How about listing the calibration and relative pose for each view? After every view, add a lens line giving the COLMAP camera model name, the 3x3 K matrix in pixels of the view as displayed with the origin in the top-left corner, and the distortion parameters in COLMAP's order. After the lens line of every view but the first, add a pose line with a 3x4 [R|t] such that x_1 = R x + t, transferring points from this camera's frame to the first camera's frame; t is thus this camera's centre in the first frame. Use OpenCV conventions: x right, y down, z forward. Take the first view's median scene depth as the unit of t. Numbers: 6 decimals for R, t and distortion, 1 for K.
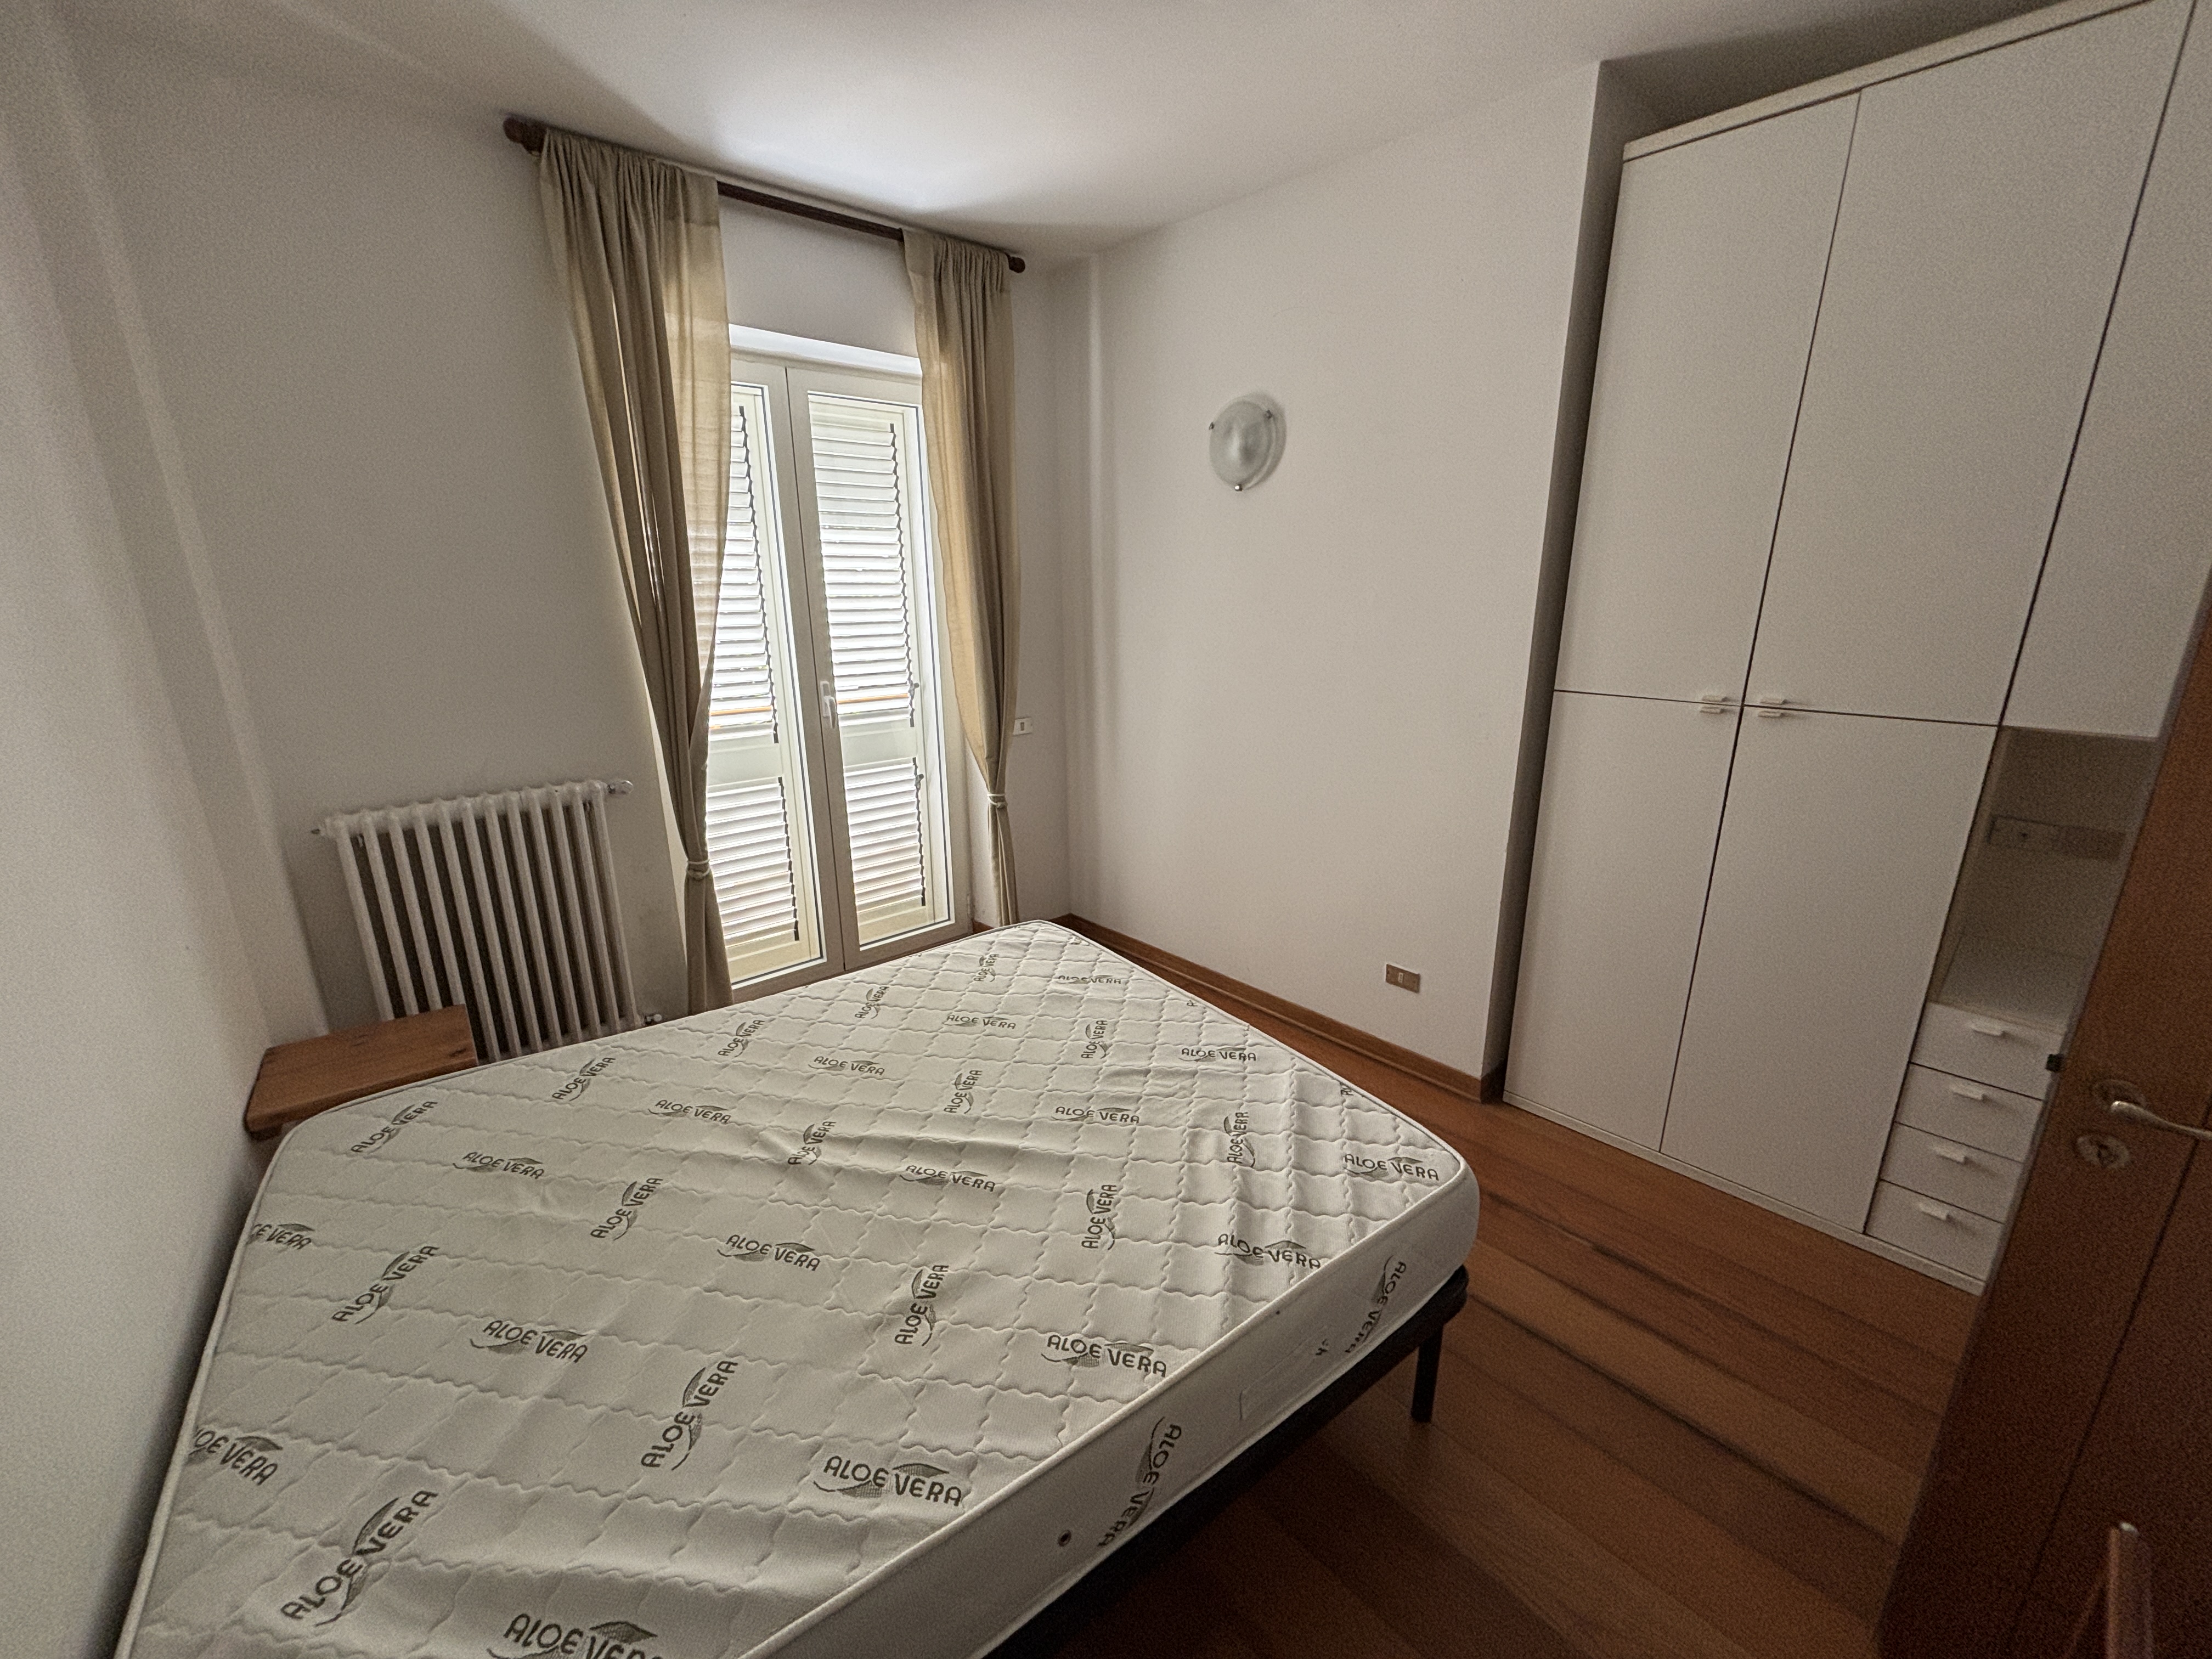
lens RADIAL K [[899.9, 0, 1106.0], [0, 899.9, 829.5], [0, 0, 1]] dist [-0.001745, -0.000170]
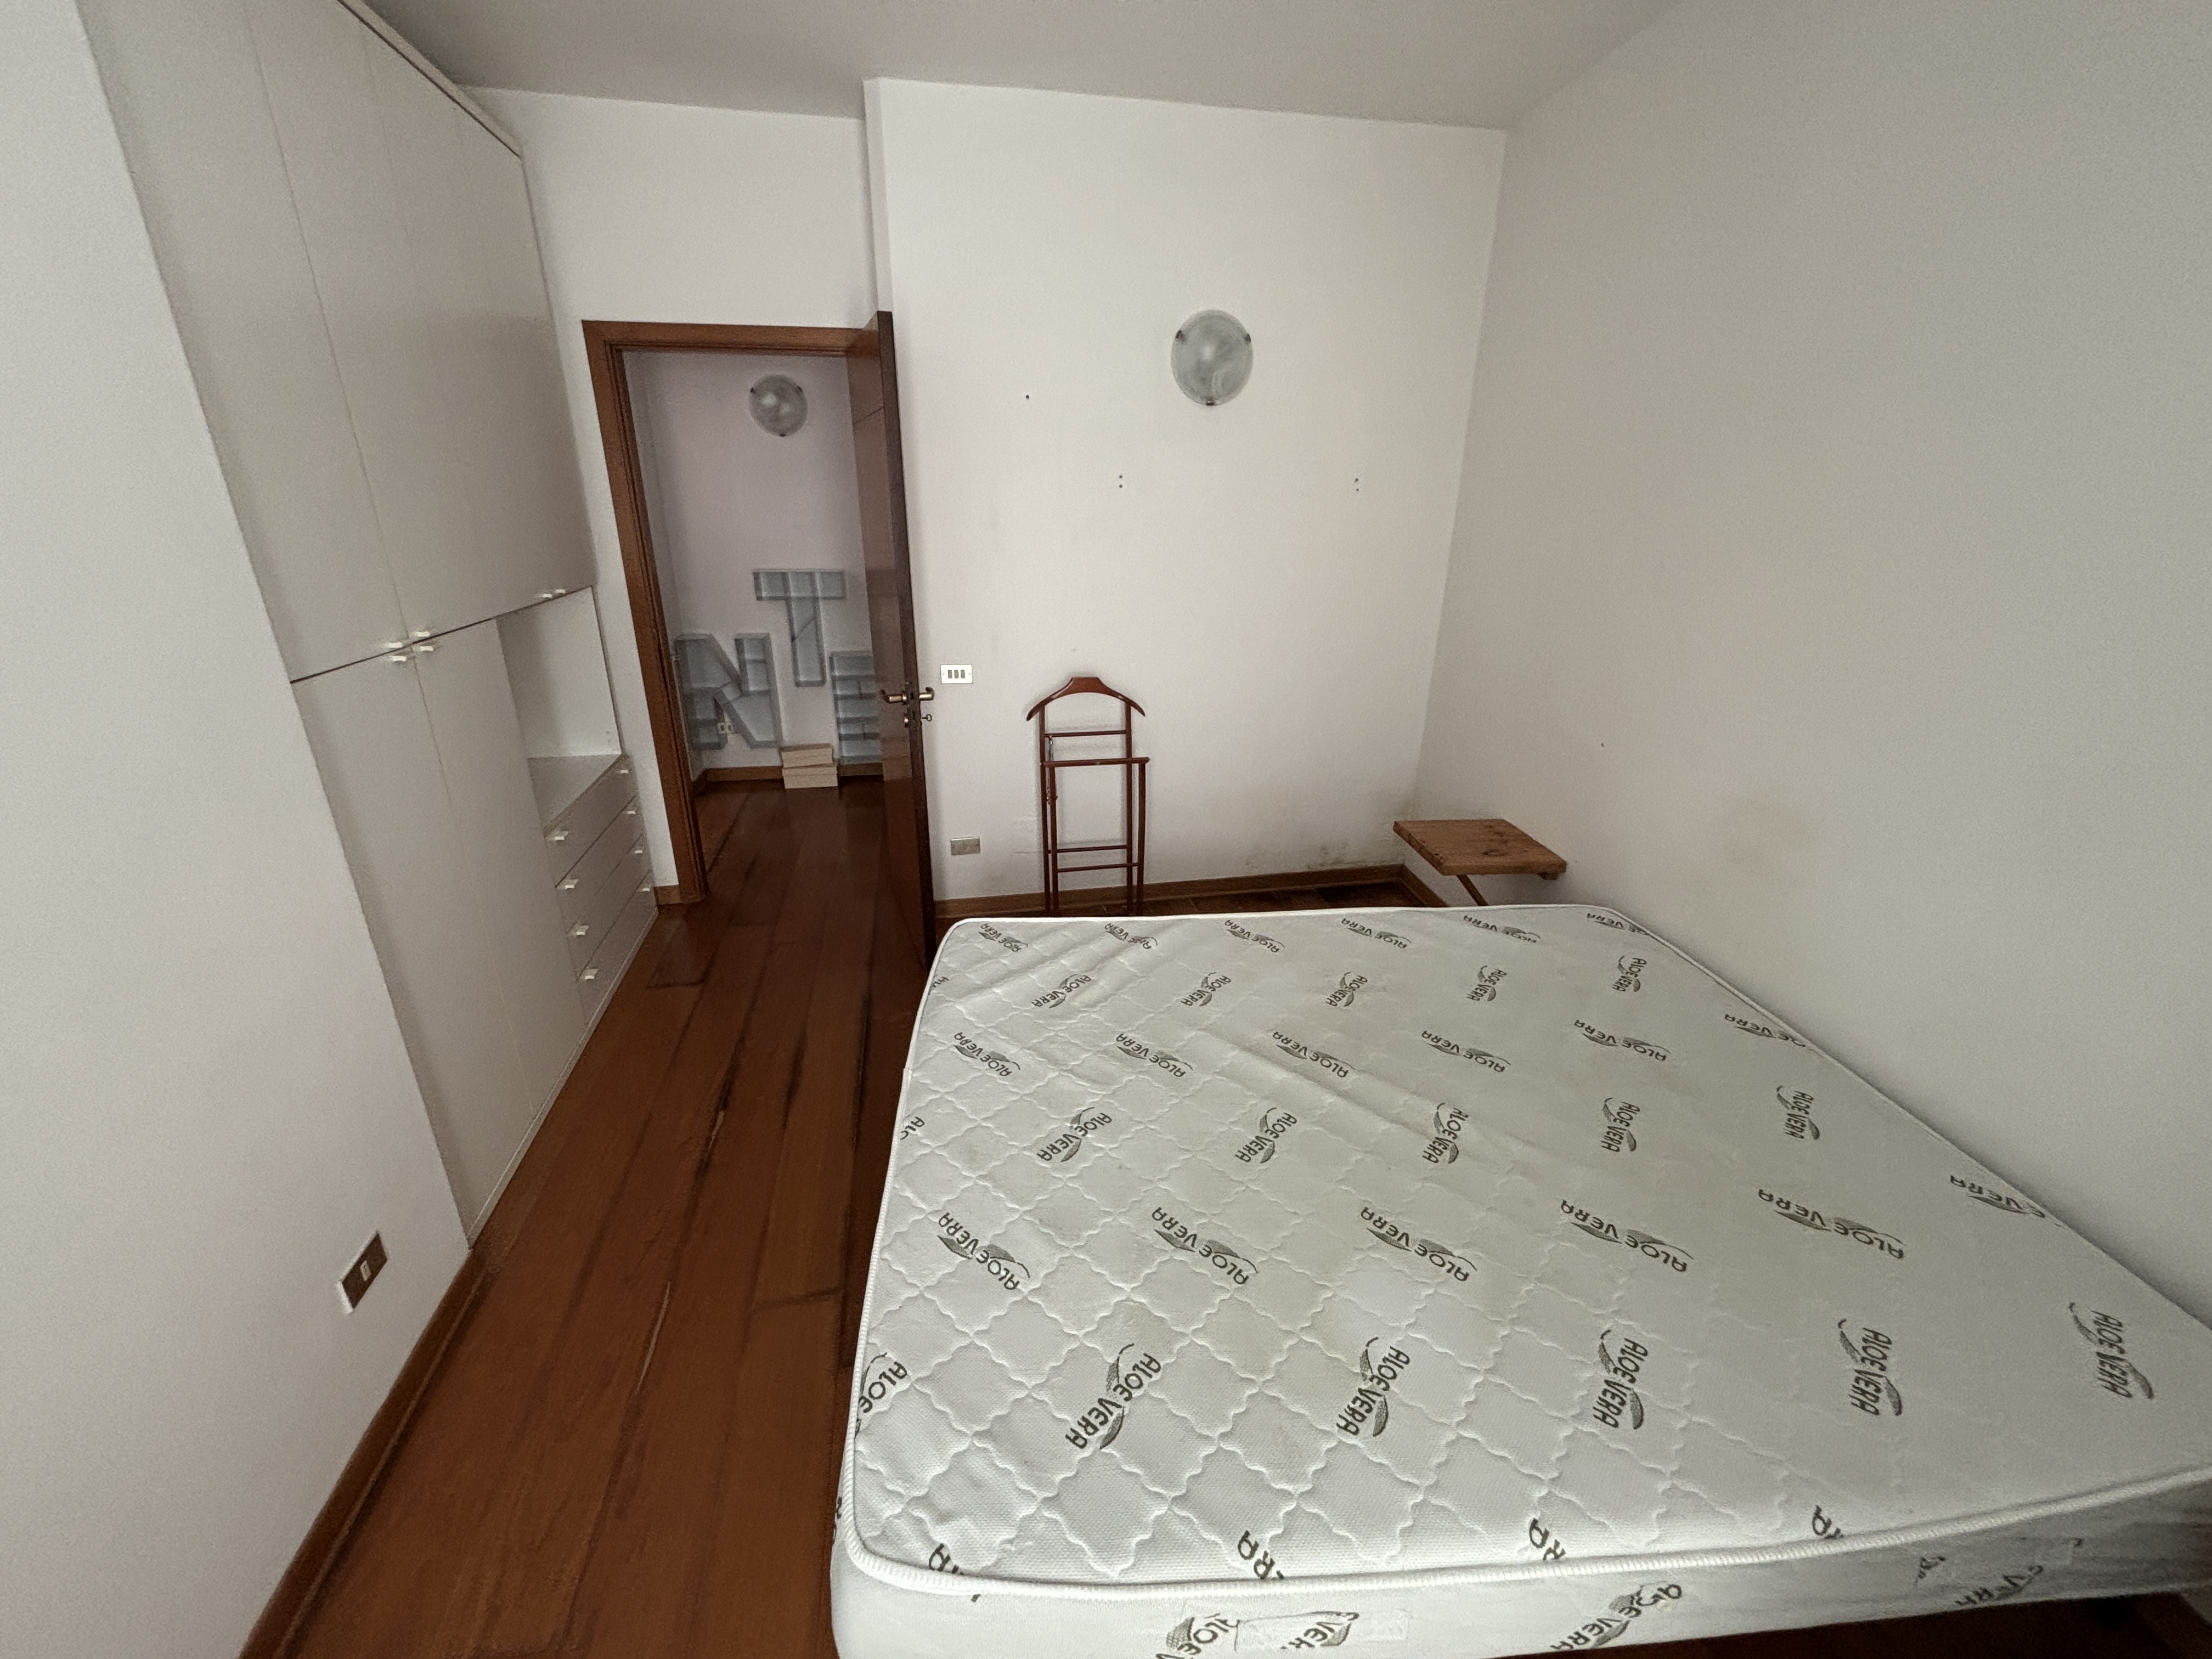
lens RADIAL K [[897.0, 0, 1106.0], [0, 897.0, 829.5], [0, 0, 1]] dist [0.008811, -0.001522]
pose [[-0.859582, -0.182077, 0.477459, -0.429025], [0.136727, 0.818346, 0.558225, -0.482126], [-0.492367, 0.545121, -0.678541, 1.699310]]
